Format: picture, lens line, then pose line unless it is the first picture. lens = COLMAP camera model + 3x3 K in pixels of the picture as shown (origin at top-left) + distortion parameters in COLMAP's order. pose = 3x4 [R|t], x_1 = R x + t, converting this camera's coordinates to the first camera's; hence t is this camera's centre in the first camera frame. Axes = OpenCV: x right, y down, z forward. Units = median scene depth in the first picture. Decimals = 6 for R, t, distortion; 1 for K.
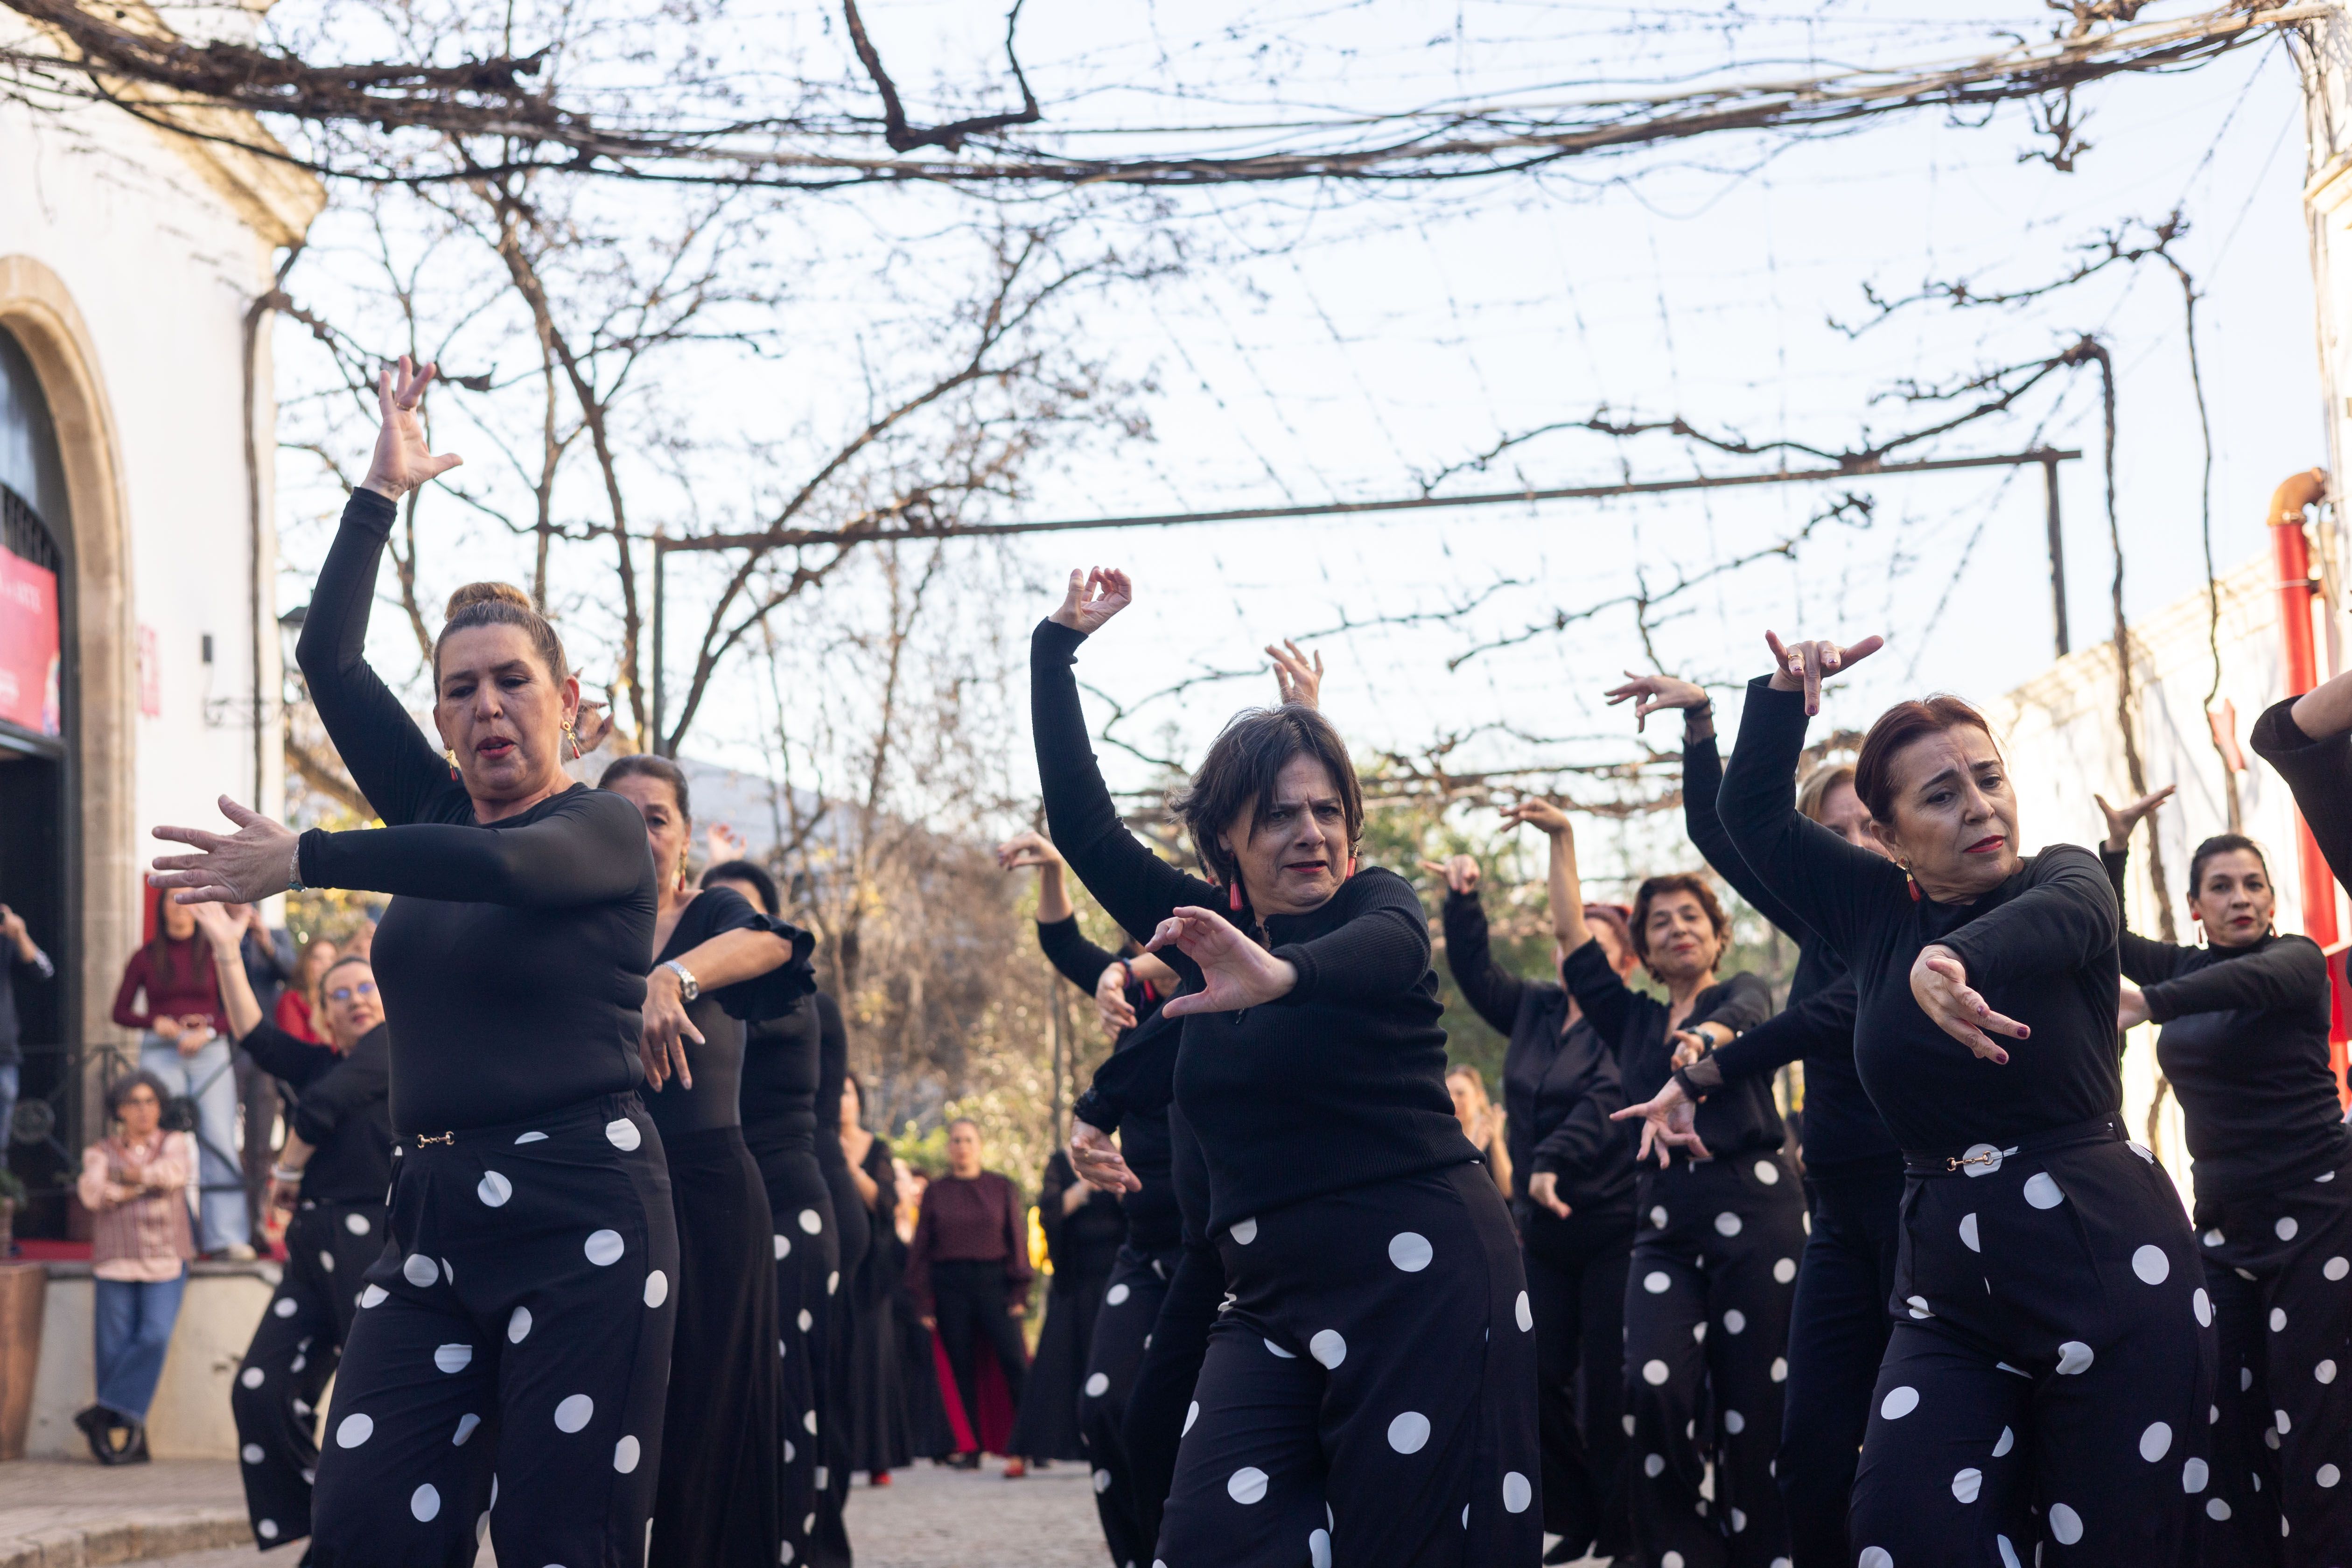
lens RADIAL K [[3824.0, 0, 1137.4], [0, 3824.0, 709.1], [0, 0, 1]] dist [0.003700, -0.012322]
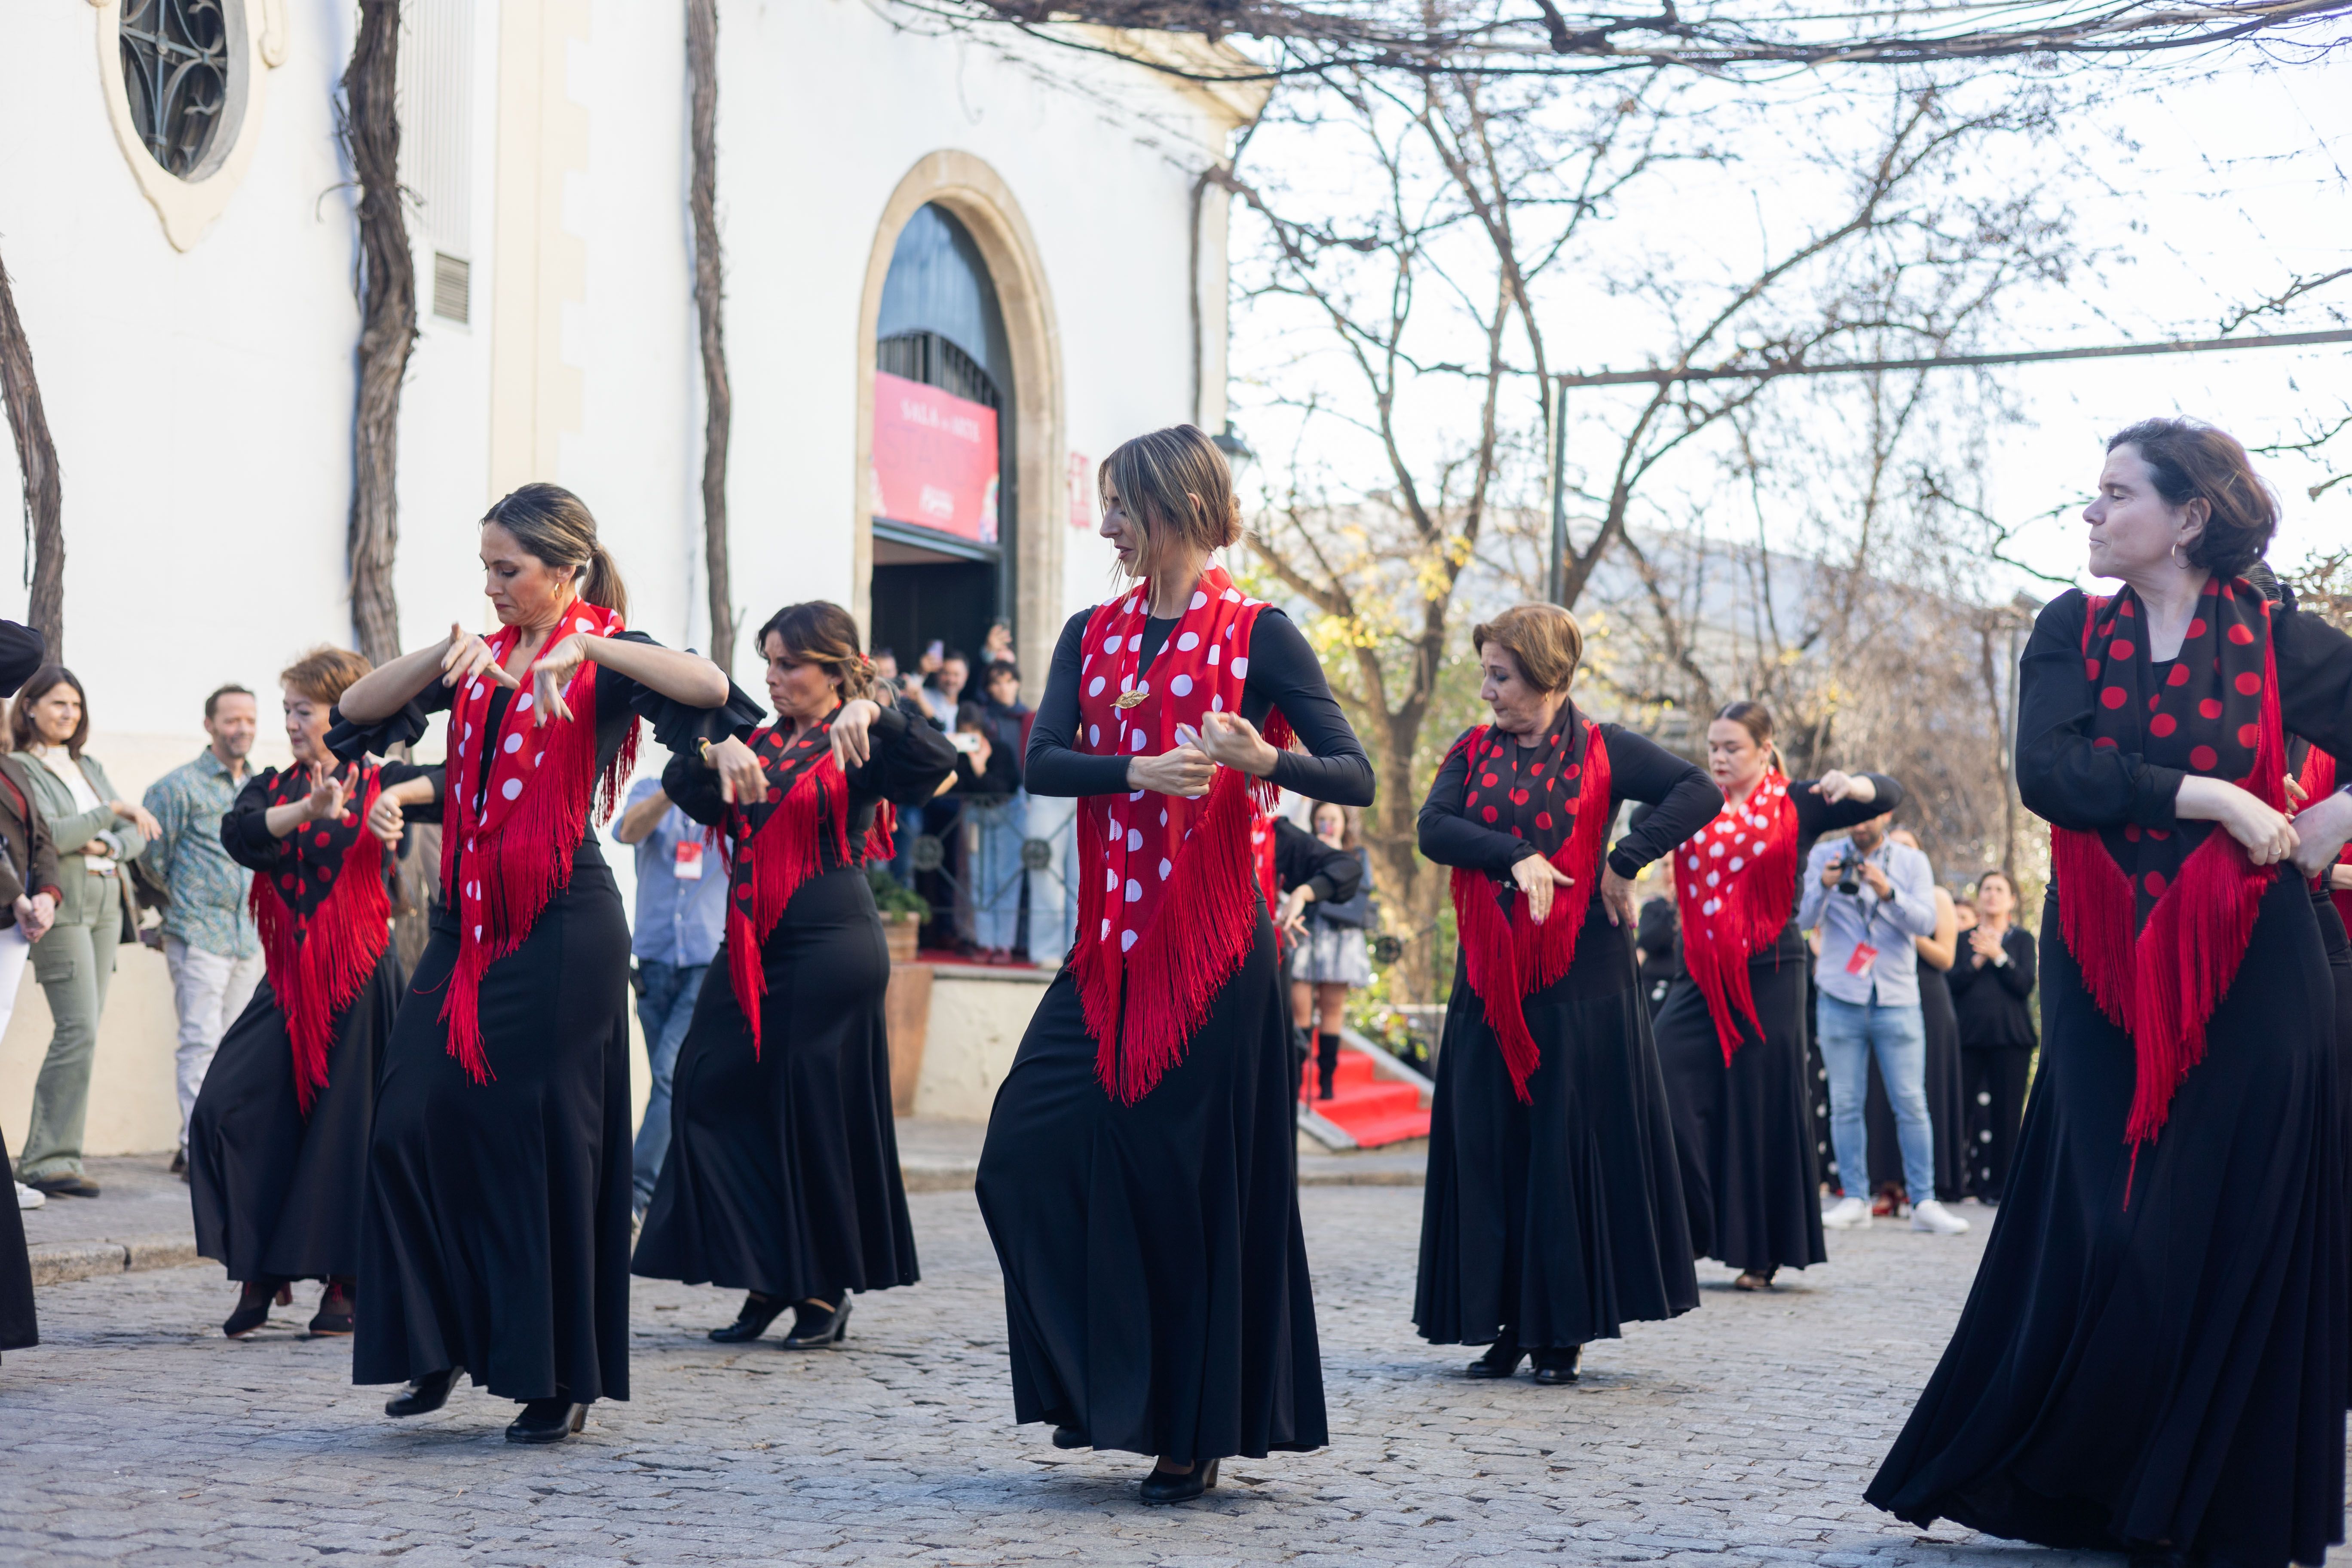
lens RADIAL K [[3634.2, 0, 1213.2], [0, 3634.2, 705.7], [0, 0, 1]] dist [0.013056, 0.022632]
pose [[0.938108, 0.030830, -0.344968, 0.161634], [-0.011712, 0.998284, 0.057368, -0.007862], [0.346145, -0.049777, 0.936859, -0.052448]]
